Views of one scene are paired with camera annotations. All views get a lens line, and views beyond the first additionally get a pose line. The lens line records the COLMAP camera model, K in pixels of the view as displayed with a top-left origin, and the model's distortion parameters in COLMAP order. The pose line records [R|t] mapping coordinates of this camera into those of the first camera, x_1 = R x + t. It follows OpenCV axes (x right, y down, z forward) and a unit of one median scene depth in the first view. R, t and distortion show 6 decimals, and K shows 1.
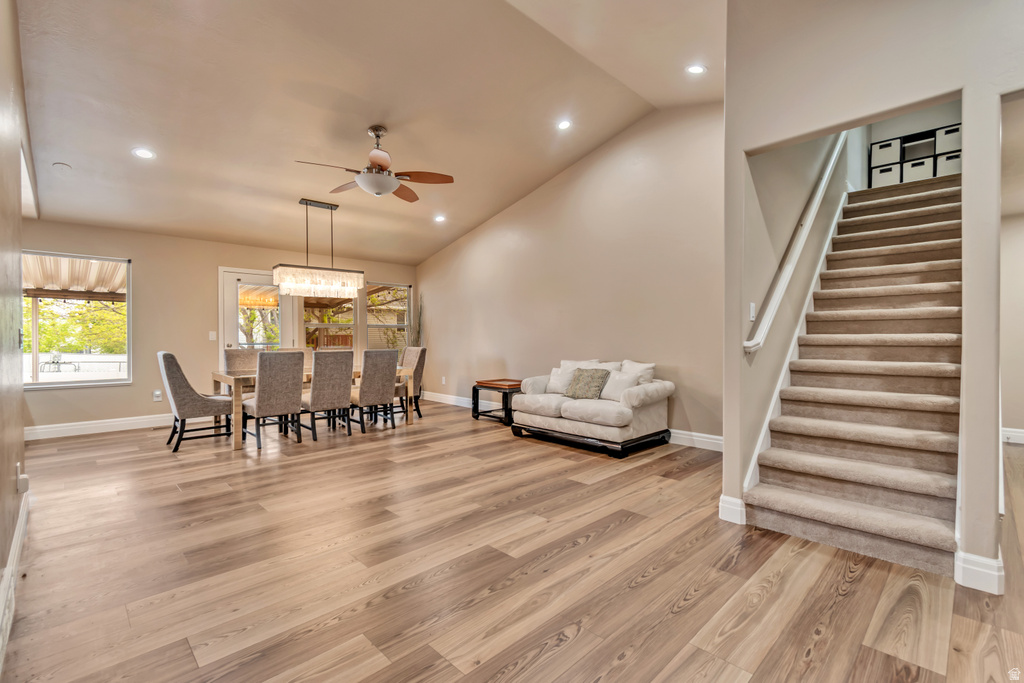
lens RADIAL K [[457.5, 0, 513.7], [0, 457.5, 344.2], [0, 0, 1]] dist [0.001375, -0.000773]
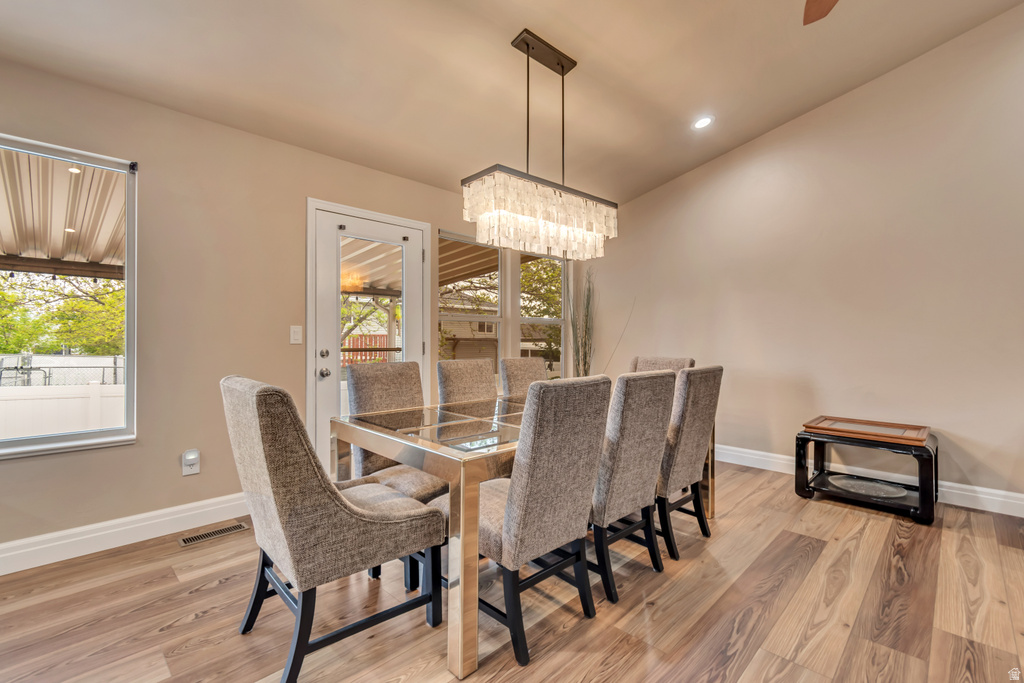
lens RADIAL K [[459.9, 0, 512.0], [0, 459.9, 341.5], [0, 0, 1]] dist [0.001668, -0.000157]
pose [[0.999845, 0.003893, 0.017174, -0.625485], [-0.003775, 0.999969, -0.006940, -0.011233], [-0.017200, 0.006874, 0.999828, 0.715461]]
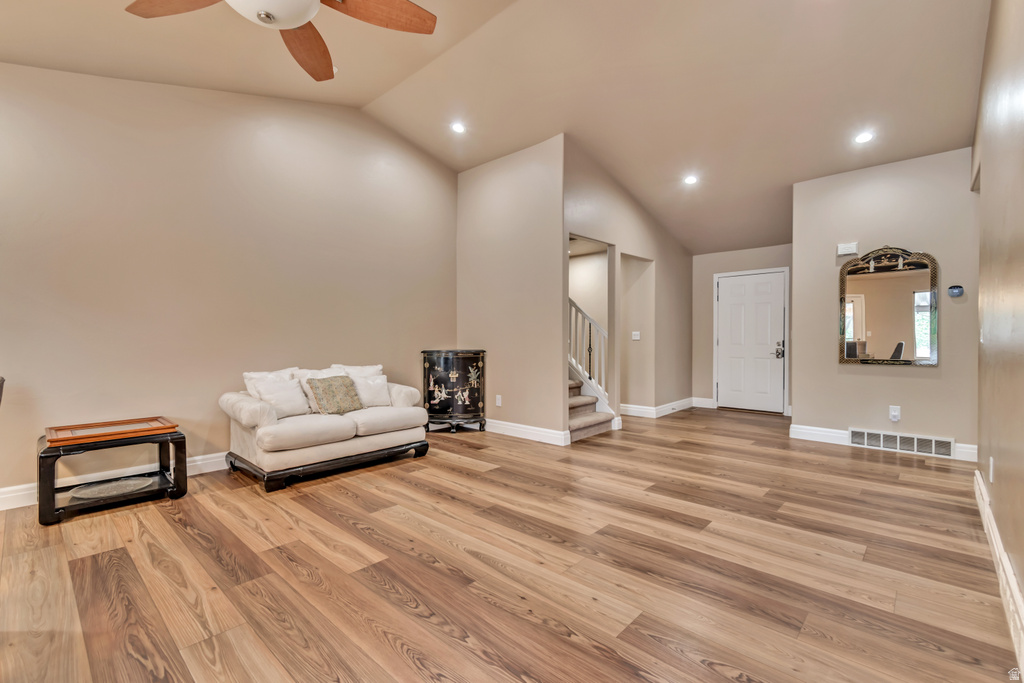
lens RADIAL K [[457.5, 0, 513.7], [0, 457.5, 344.2], [0, 0, 1]] dist [0.001375, -0.000773]
pose [[-0.049218, -0.010886, 0.998729, -0.813091], [0.020352, 0.999722, 0.011900, -0.010336], [-0.998581, 0.020912, -0.048983, 0.845361]]
